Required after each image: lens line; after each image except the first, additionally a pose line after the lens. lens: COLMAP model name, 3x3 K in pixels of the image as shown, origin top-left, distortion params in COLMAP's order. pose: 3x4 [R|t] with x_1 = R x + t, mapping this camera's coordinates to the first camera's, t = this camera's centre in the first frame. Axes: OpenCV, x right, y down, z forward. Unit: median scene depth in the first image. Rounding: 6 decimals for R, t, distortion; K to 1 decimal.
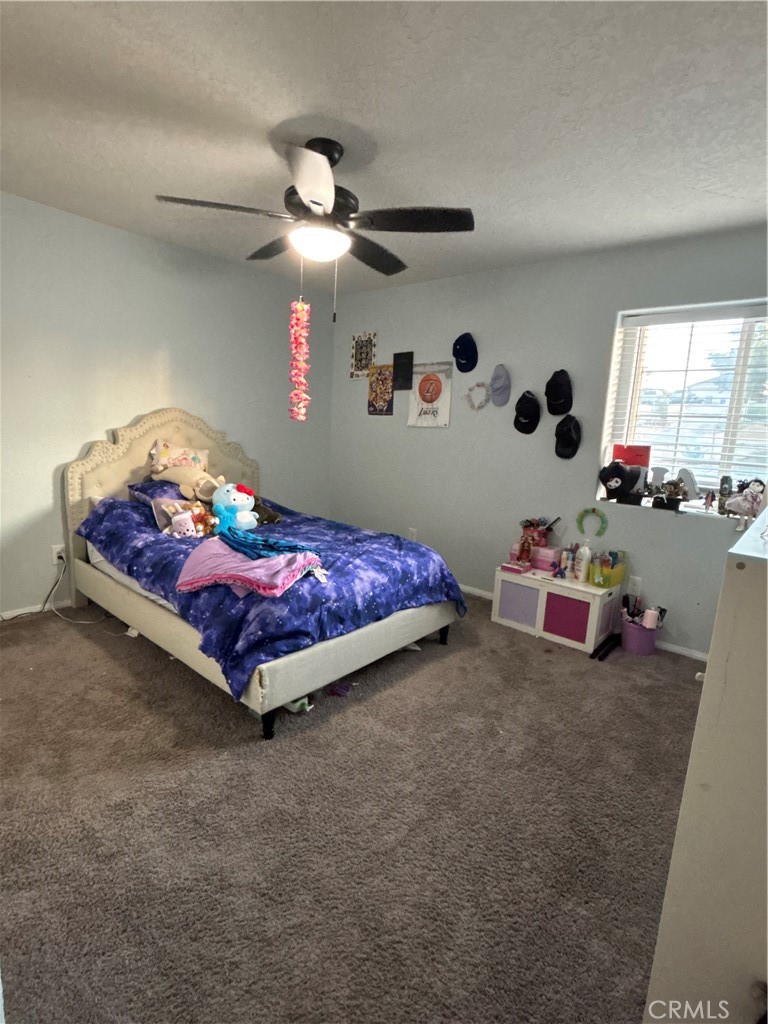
lens RADIAL K [[517.2, 0, 382.2], [0, 517.2, 509.5], [0, 0, 1]] dist [0.003043, -0.000442]
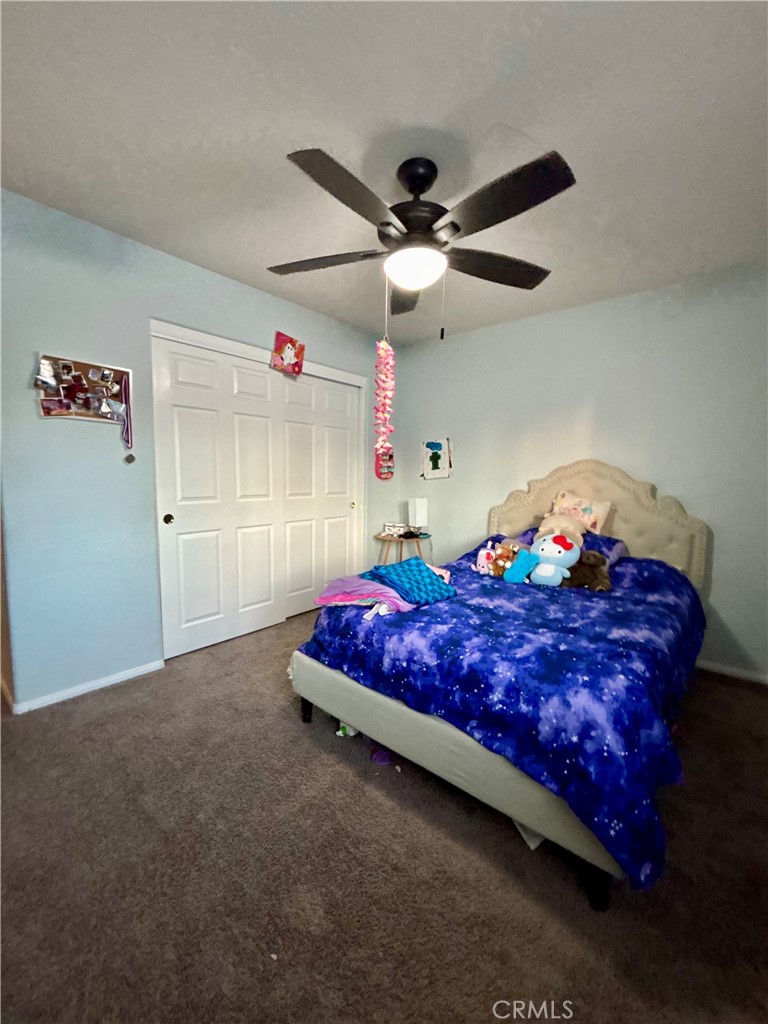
lens RADIAL K [[412.8, 0, 381.7], [0, 412.8, 513.1], [0, 0, 1]] dist [-0.001013, -0.000095]
pose [[-0.014321, 0.043601, -0.998946, 0.534250], [-0.180638, 0.982498, 0.045473, -0.076664], [0.983445, 0.181099, -0.006195, 0.831108]]
